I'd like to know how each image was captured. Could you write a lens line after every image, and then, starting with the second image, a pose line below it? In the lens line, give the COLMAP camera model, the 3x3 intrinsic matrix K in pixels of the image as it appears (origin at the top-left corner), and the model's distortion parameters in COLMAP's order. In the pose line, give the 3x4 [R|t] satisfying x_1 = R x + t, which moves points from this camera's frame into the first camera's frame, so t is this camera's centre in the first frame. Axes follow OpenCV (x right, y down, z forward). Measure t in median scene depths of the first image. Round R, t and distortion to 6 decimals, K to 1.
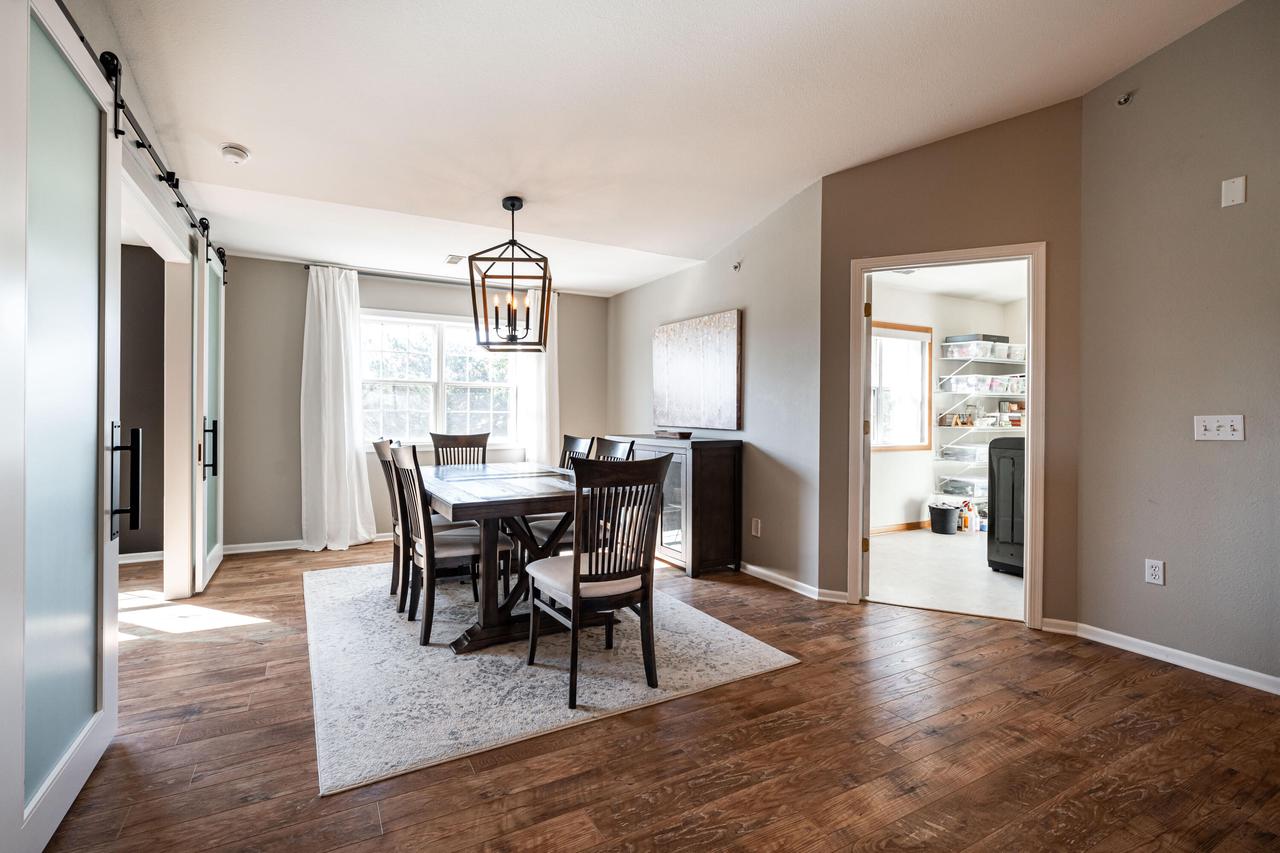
lens RADIAL K [[584.6, 0, 630.2], [0, 584.6, 411.3], [0, 0, 1]] dist [-0.004742, 0.000199]
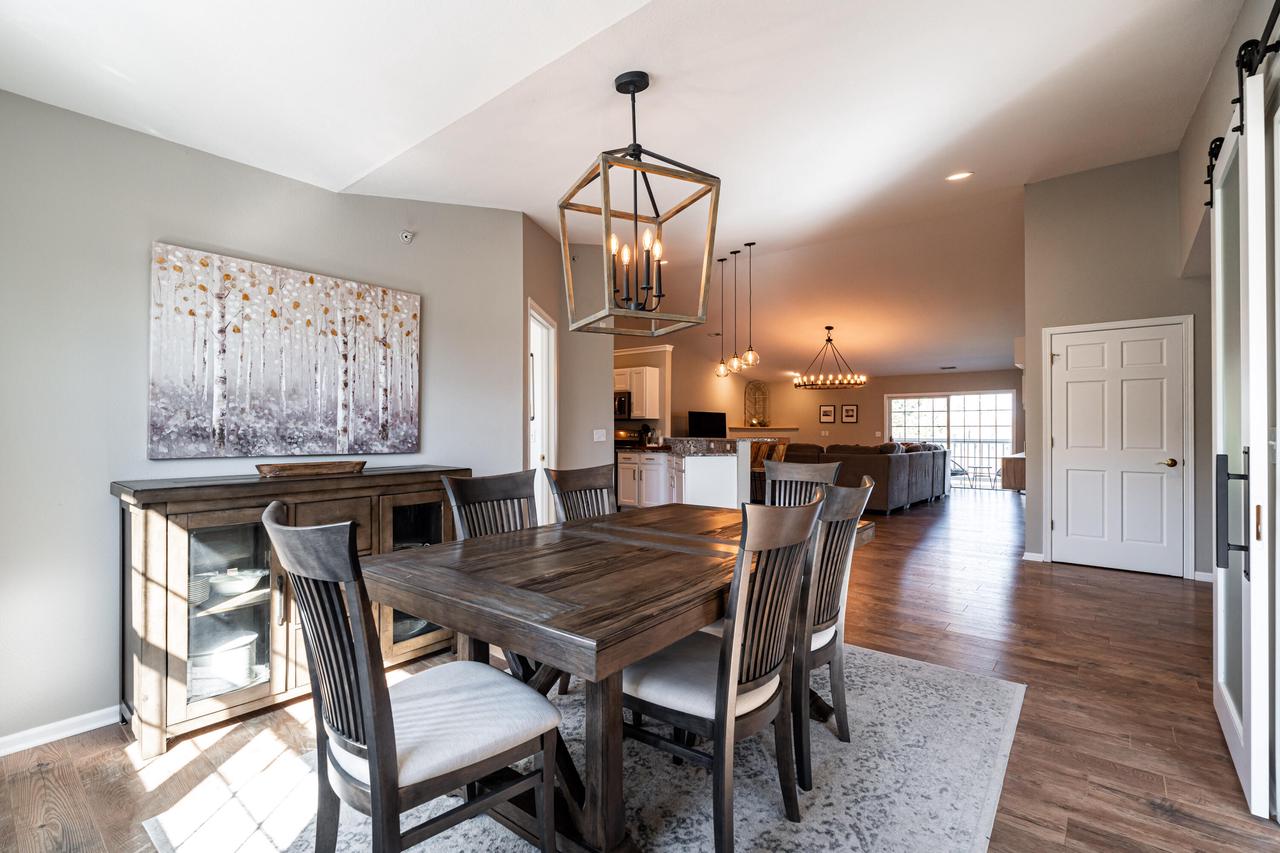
lens RADIAL K [[569.6, 0, 640.0], [0, 569.6, 426.5], [0, 0, 1]] dist [-0.002176, -0.000130]
pose [[-0.368954, -0.002004, 0.929446, -0.946214], [-0.006583, 0.999978, -0.000457, -0.005815], [-0.929424, -0.006287, -0.368959, 1.532001]]
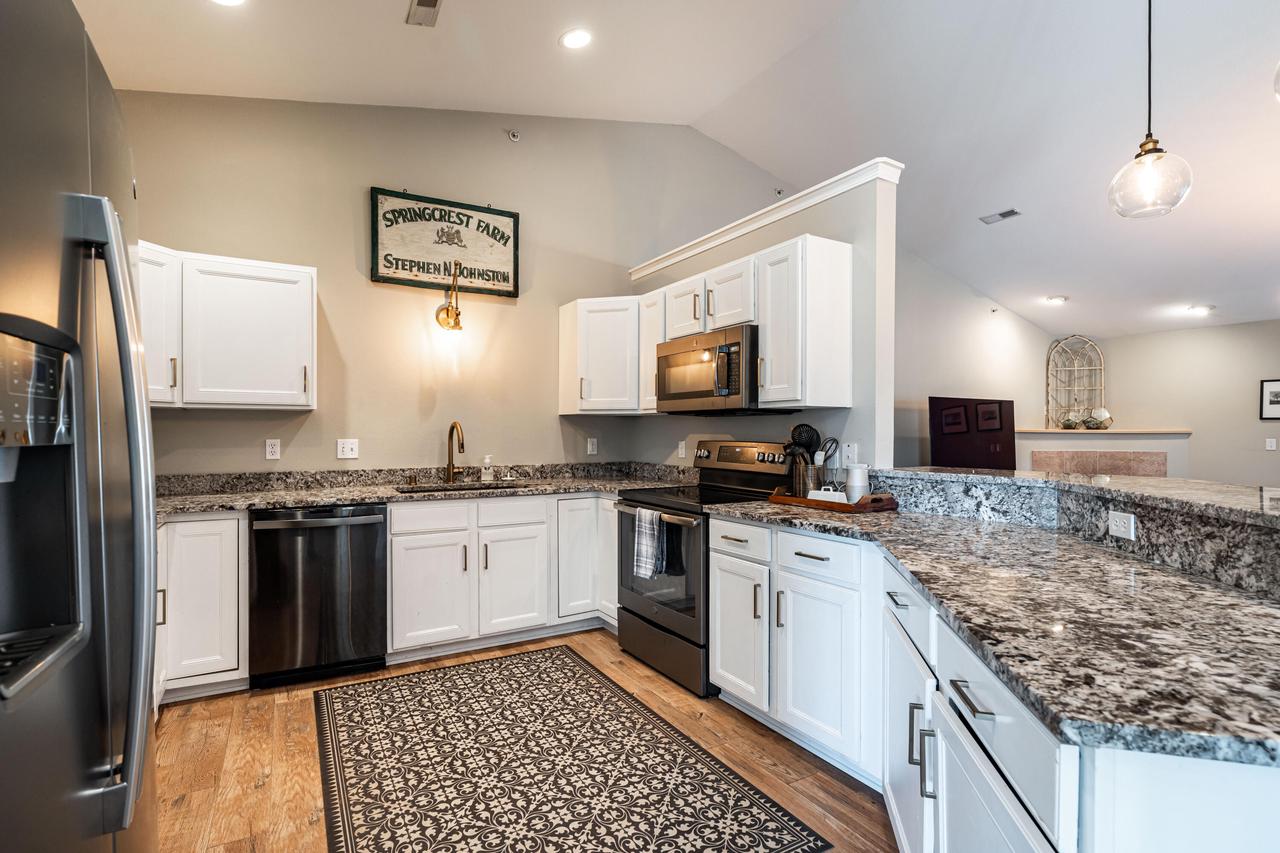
lens RADIAL K [[614.9, 0, 640.0], [0, 614.9, 426.5], [0, 0, 1]] dist [0.002820, 0.001156]
pose [[-0.046570, -0.001542, 0.998914, 0.831922], [-0.004214, 0.999990, 0.001347, -0.017300], [-0.998906, -0.004146, -0.046576, 0.719444]]
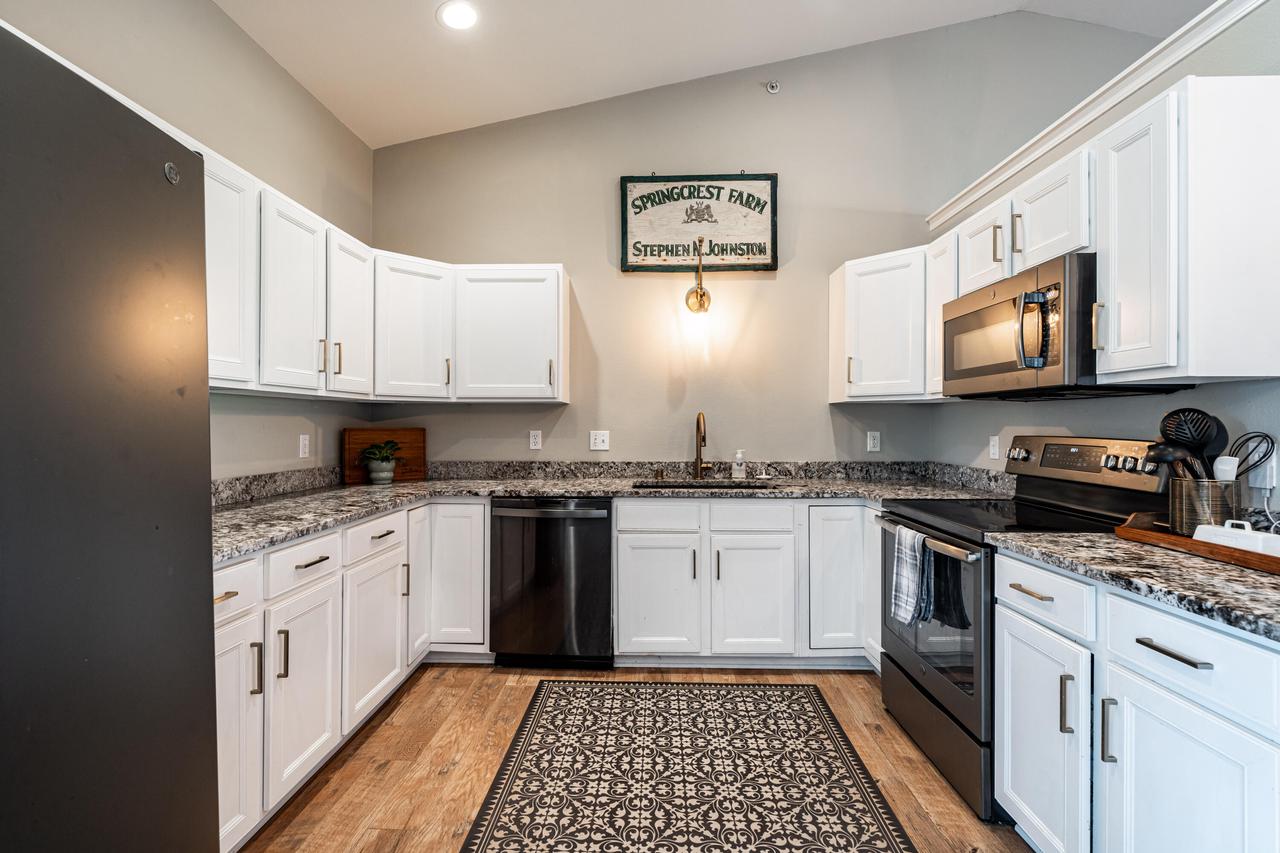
lens RADIAL K [[611.9, 0, 623.3], [0, 611.9, 420.6], [0, 0, 1]] dist [-0.000916, 0.000915]
pose [[0.494848, -0.003450, 0.868973, 1.048637], [0.001543, 0.999994, 0.003091, -0.012192], [-0.868978, -0.000188, 0.494850, 0.587198]]
